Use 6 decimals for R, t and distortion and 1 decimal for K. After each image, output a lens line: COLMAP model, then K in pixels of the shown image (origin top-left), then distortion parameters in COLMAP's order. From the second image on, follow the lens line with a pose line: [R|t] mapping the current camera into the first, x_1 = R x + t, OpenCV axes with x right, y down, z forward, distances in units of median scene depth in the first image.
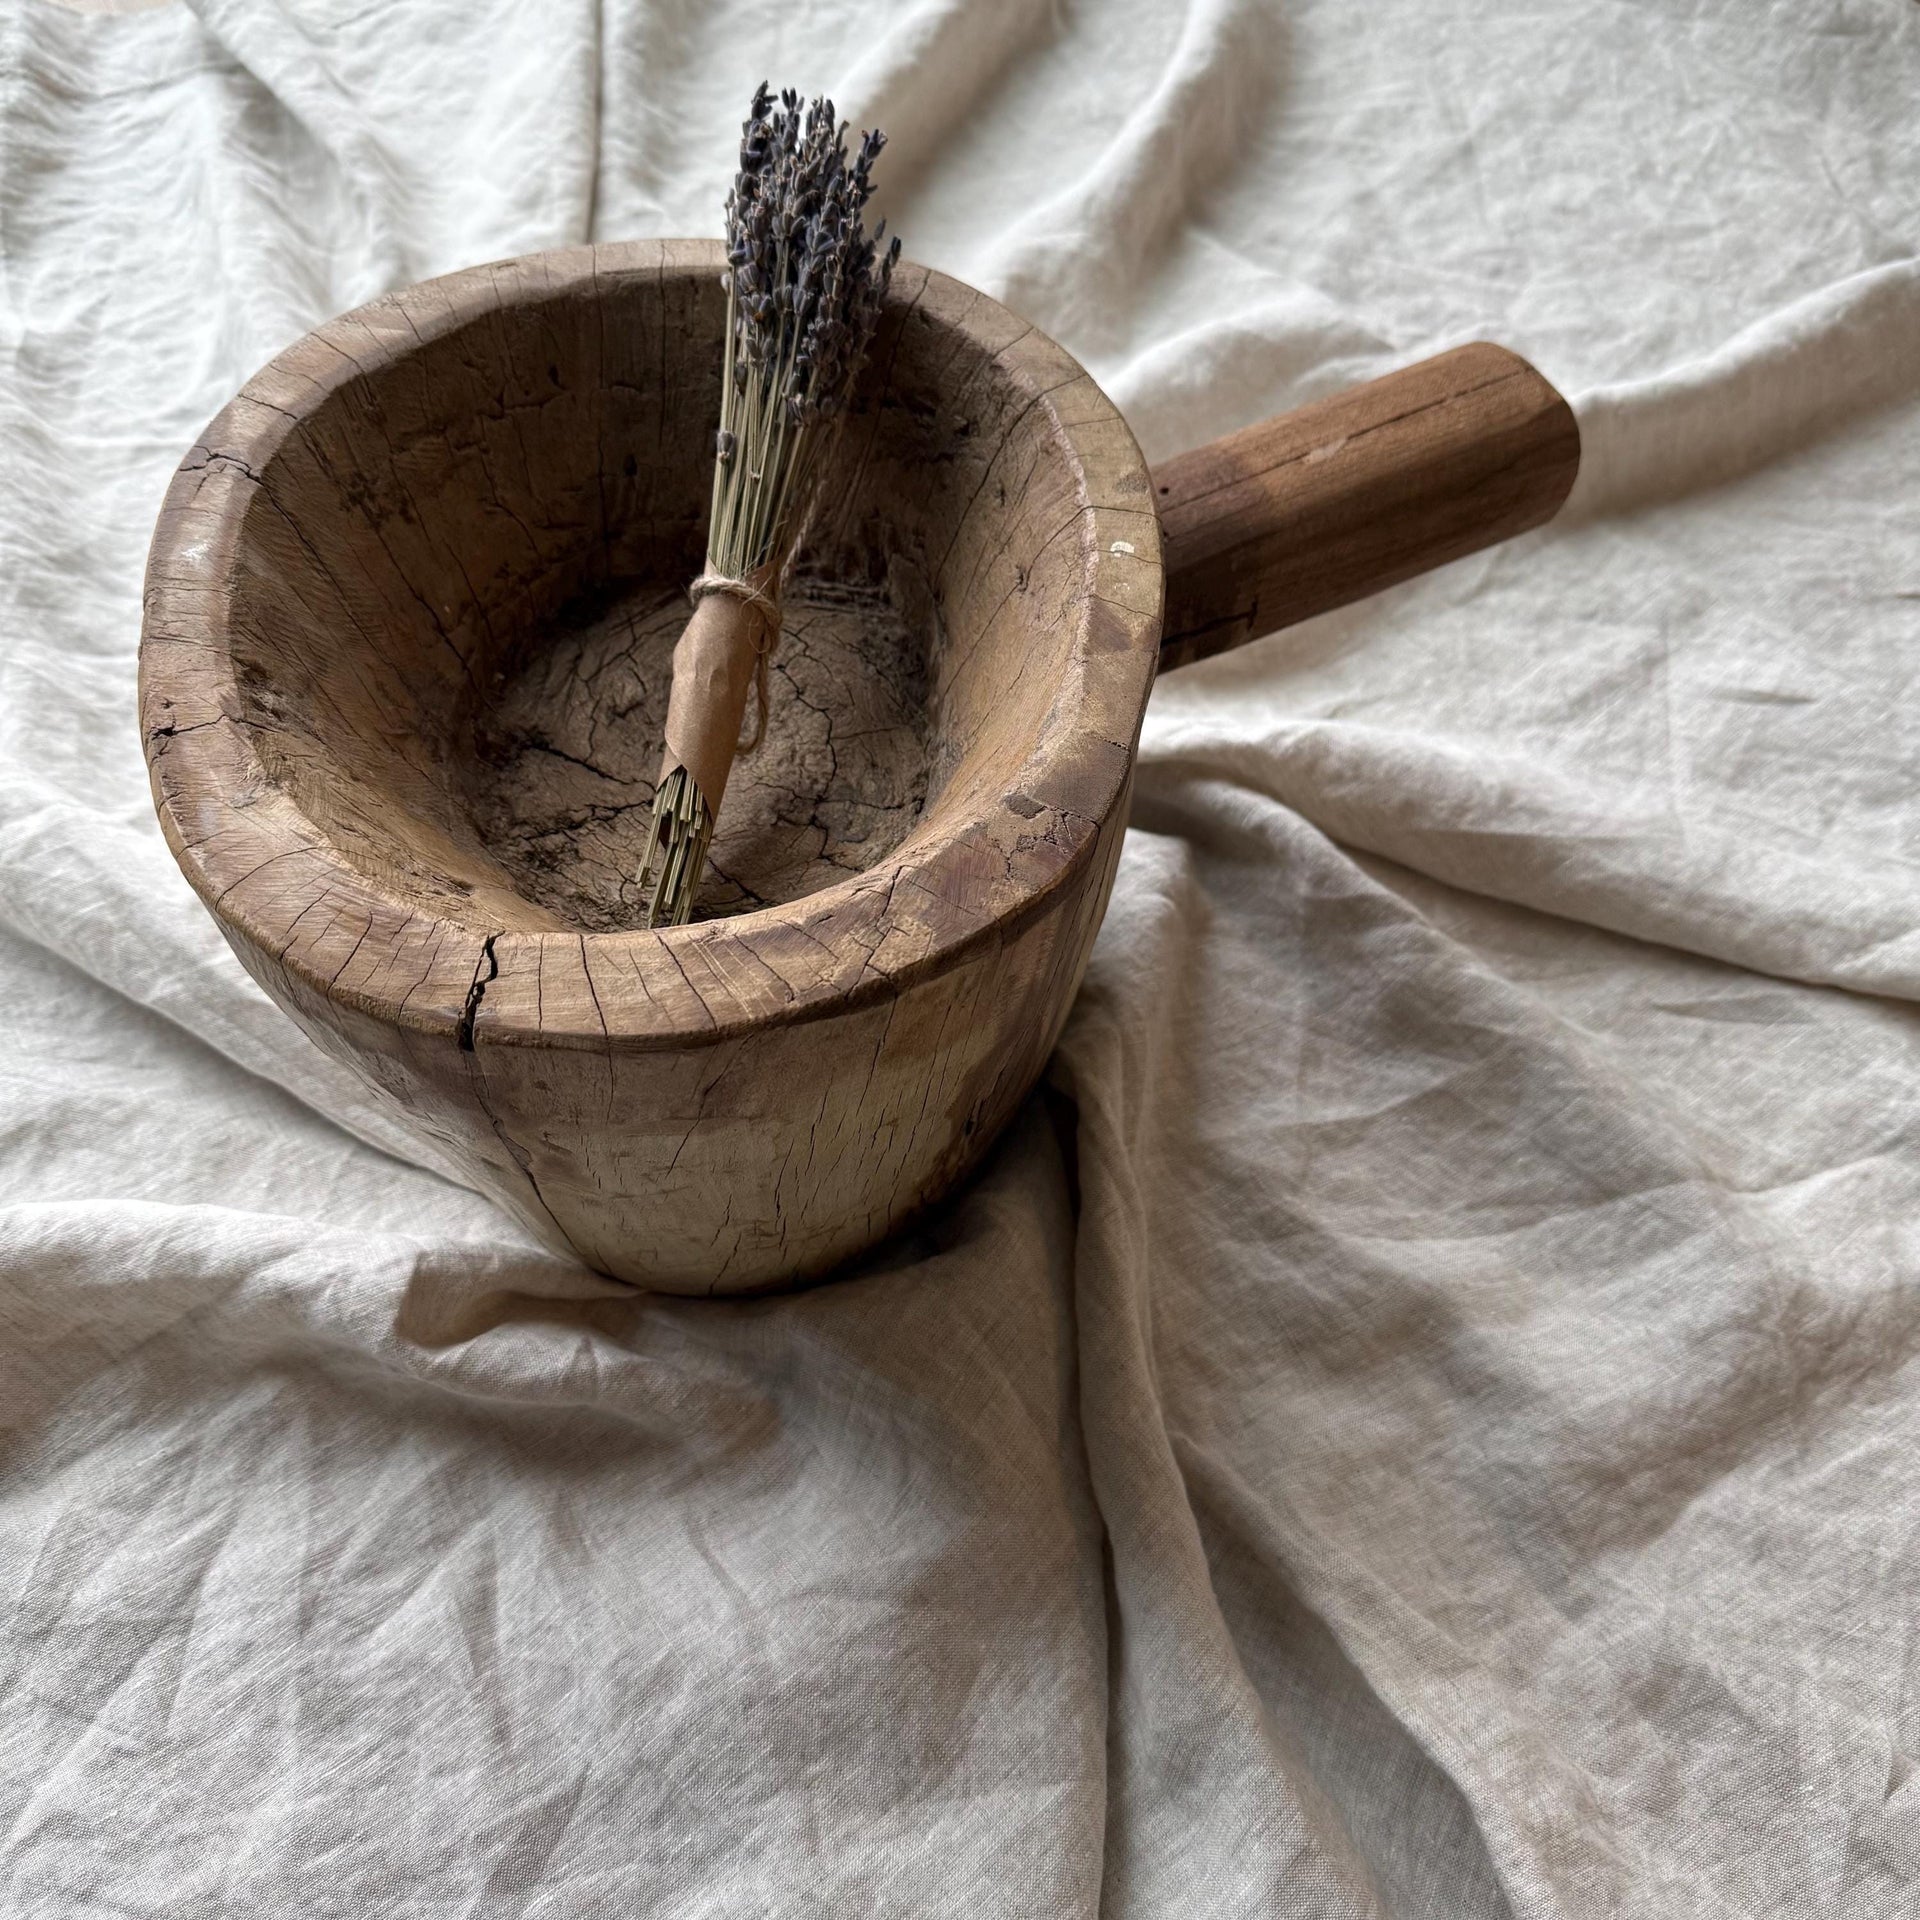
lens RADIAL K [[2147.5, 0, 915.1], [0, 2147.5, 954.3], [0, 0, 1]] dist [-0.007630, 0.000000]
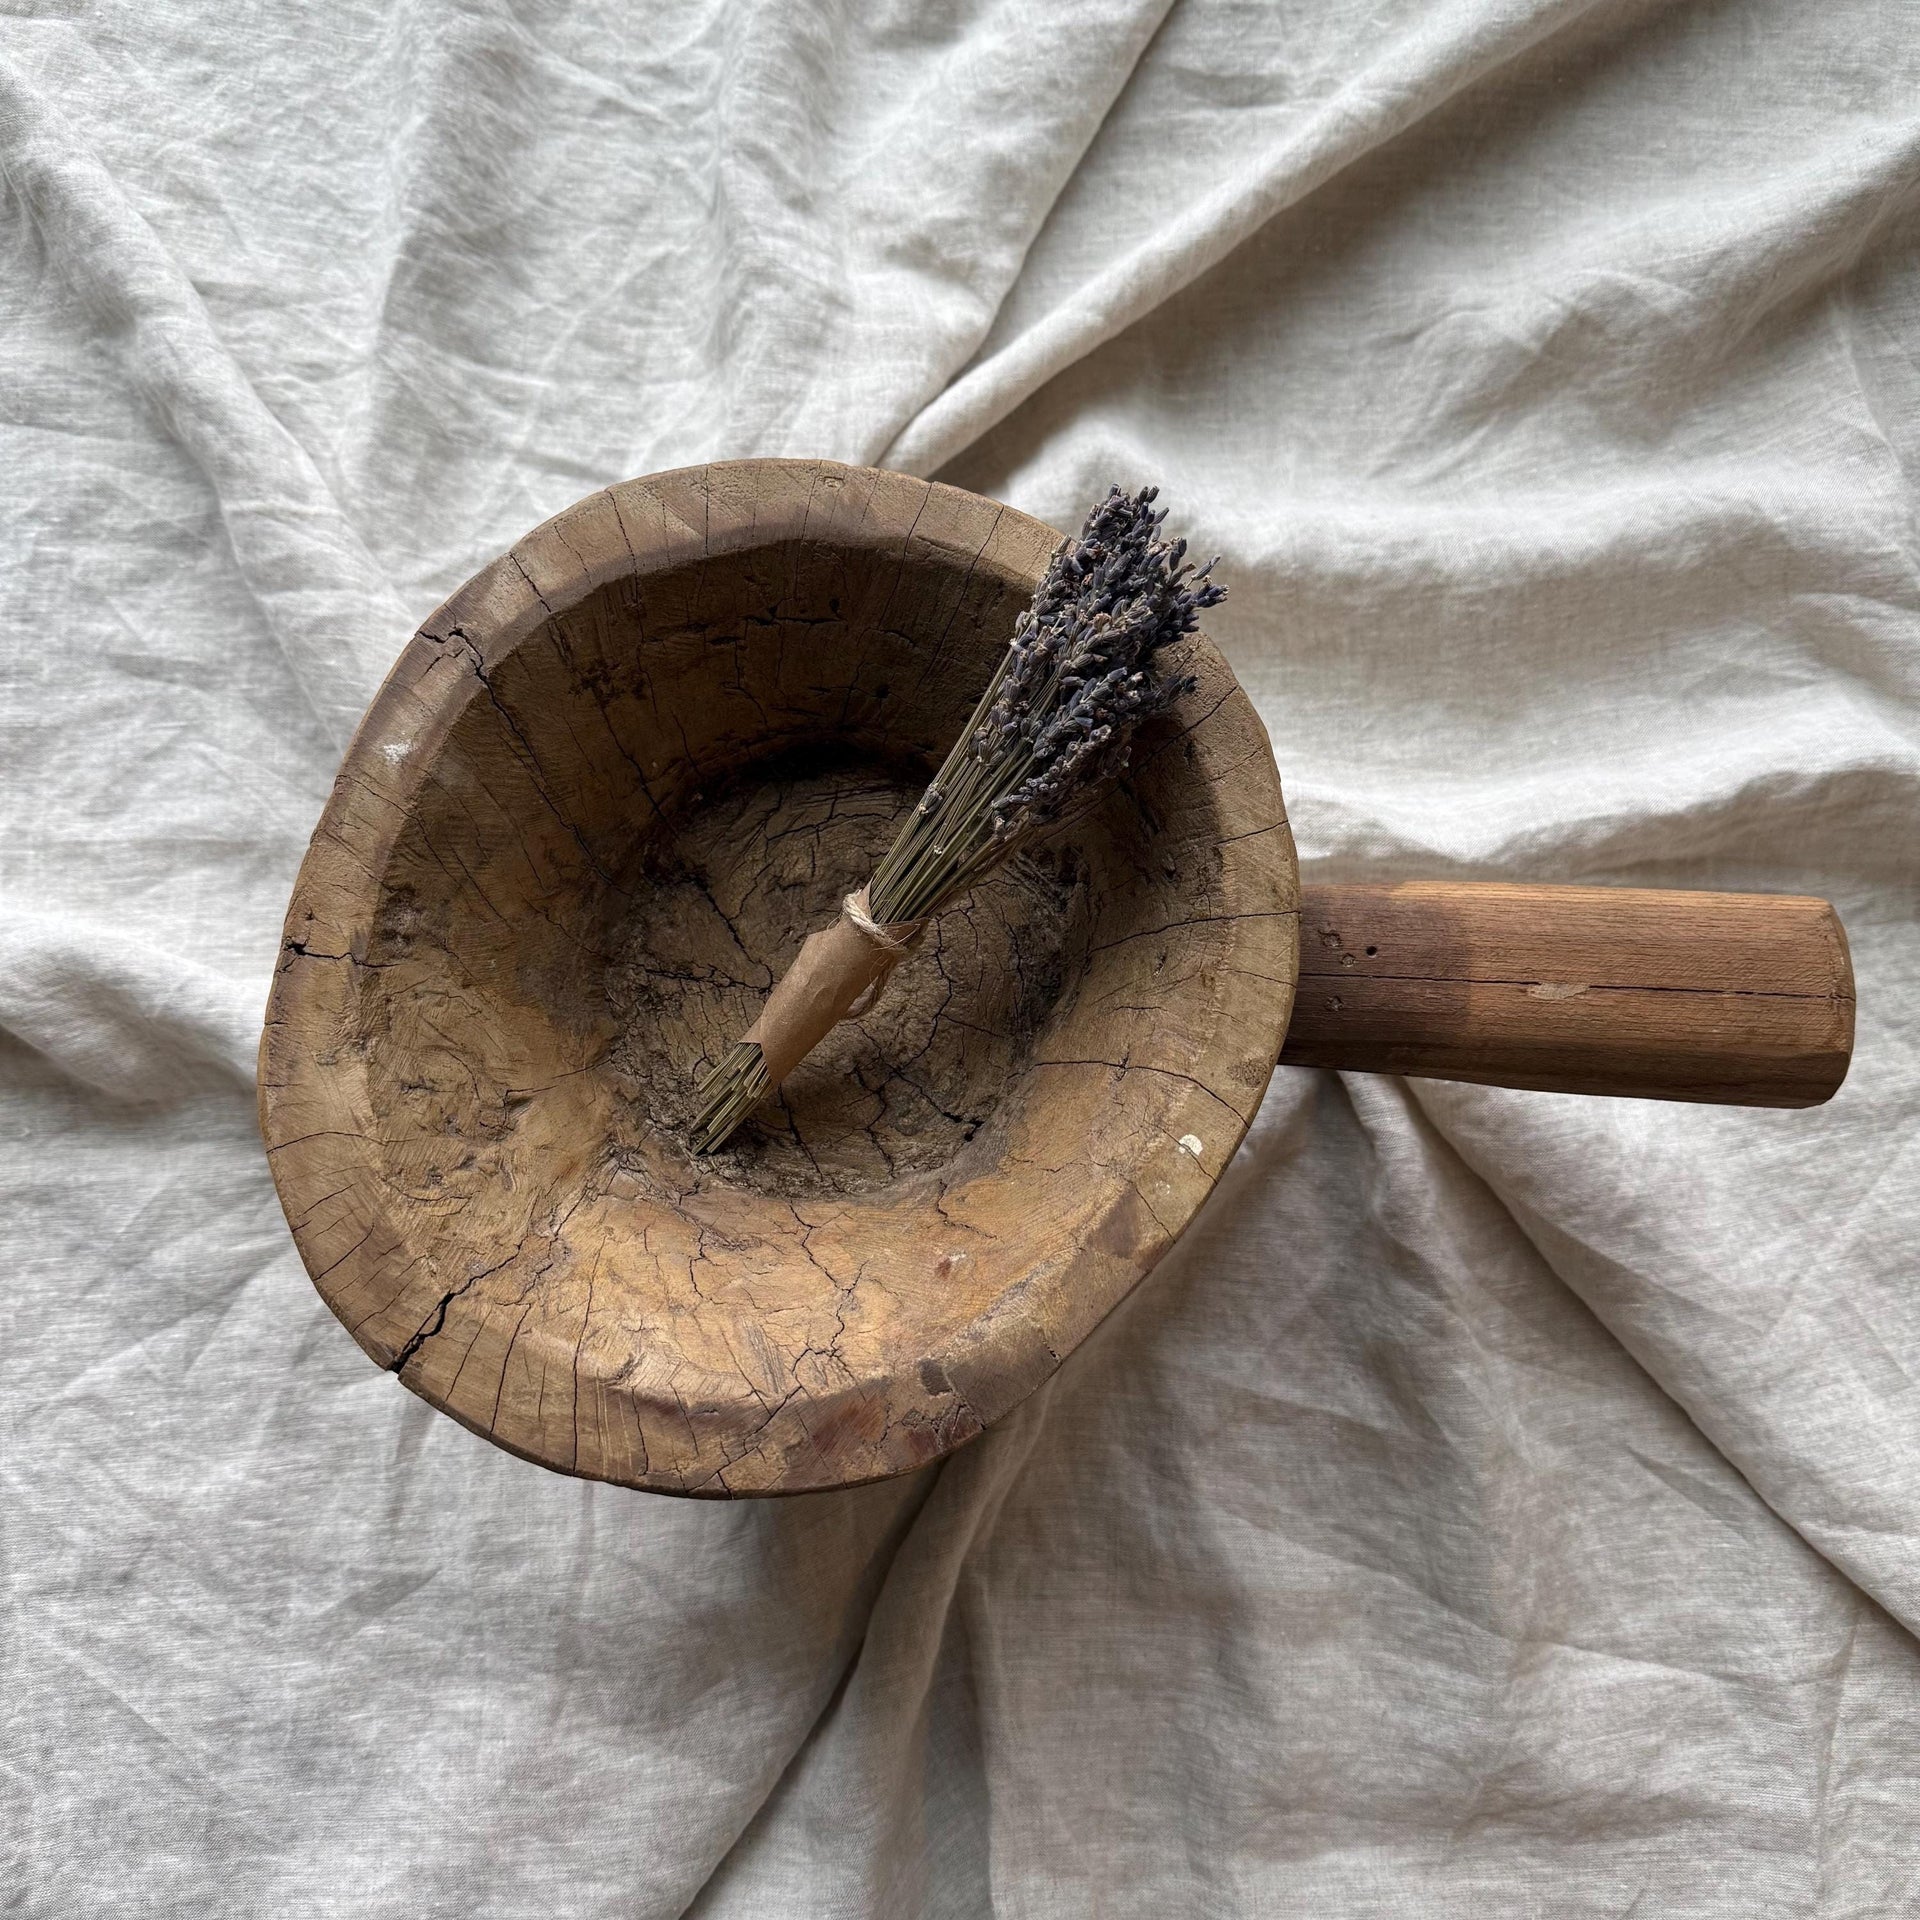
lens RADIAL K [[2147.5, 0, 858.4], [0, 2147.5, 1005.0], [0, 0, 1]] dist [-0.007630, 0.000000]
pose [[0.863672, 0.494683, -0.096739, 0.024403], [-0.376260, 0.760427, 0.529319, -0.659285], [0.335408, -0.420759, 0.842890, 0.118445]]
